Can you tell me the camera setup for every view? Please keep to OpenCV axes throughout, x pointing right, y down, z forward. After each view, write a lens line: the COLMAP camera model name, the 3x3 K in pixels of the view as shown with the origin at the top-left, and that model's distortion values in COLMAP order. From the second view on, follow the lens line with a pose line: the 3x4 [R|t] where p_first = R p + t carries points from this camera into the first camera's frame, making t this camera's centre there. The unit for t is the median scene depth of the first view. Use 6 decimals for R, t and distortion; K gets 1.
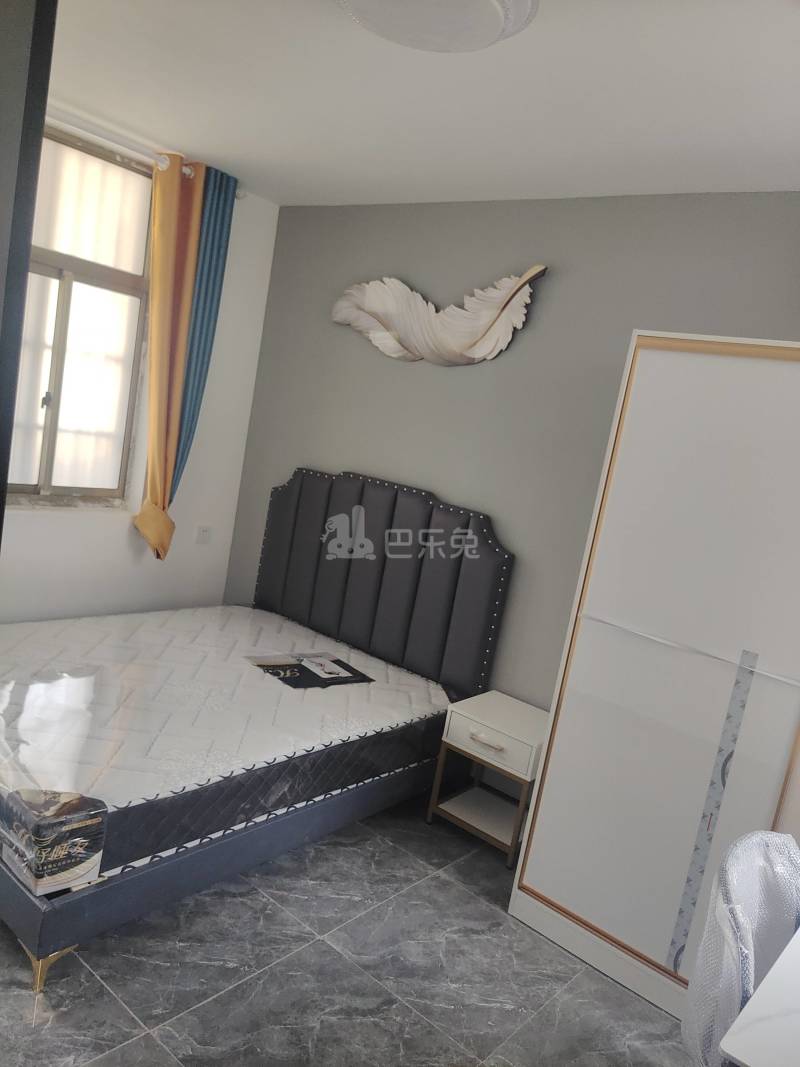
lens RADIAL K [[816.6, 0, 392.2], [0, 816.6, 538.0], [0, 0, 1]] dist [0.045595, -0.058422]
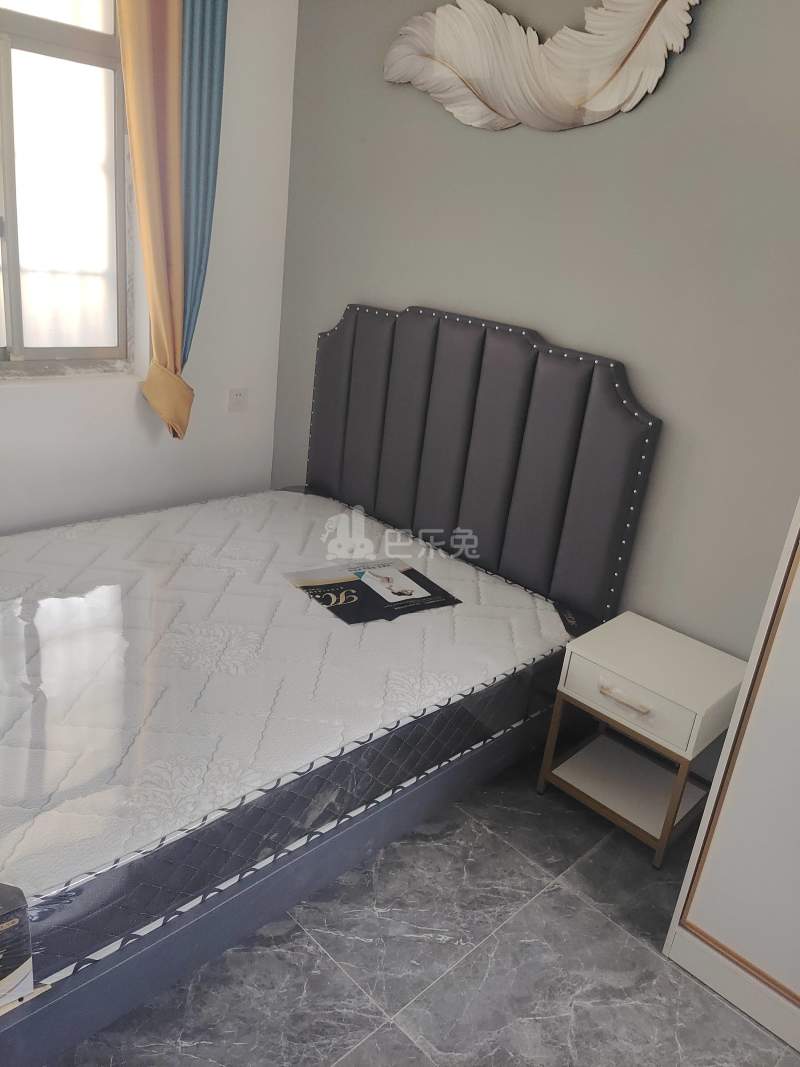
lens RADIAL K [[816.6, 0, 392.2], [0, 816.6, 538.0], [0, 0, 1]] dist [0.045595, -0.058422]
pose [[0.993240, -0.026032, -0.113126, 0.001649], [0.048194, 0.979048, 0.197842, -0.029665], [0.105606, -0.201957, 0.973684, 0.300682]]
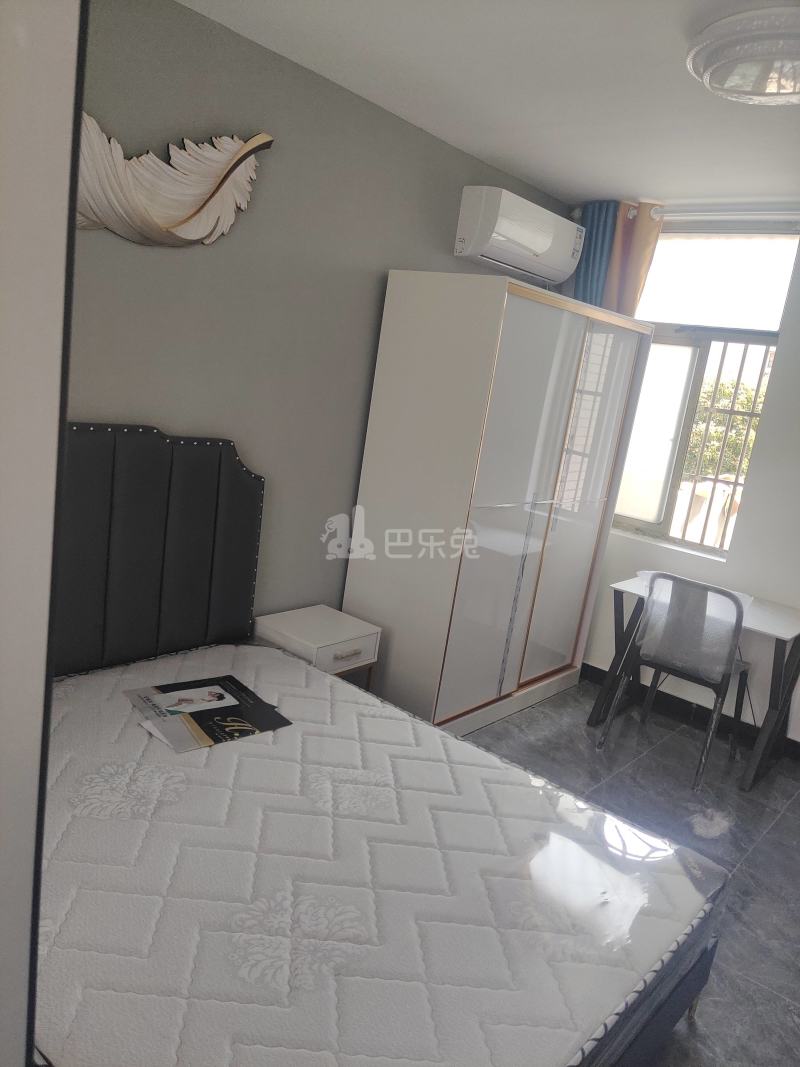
lens RADIAL K [[773.9, 0, 399.6], [0, 773.9, 549.7], [0, 0, 1]] dist [0.002110, -0.003828]
pose [[0.043213, -0.385876, 0.921538, -0.690052], [0.027295, 0.922511, 0.385004, -0.236882], [-0.998693, 0.008516, 0.050397, 0.813459]]
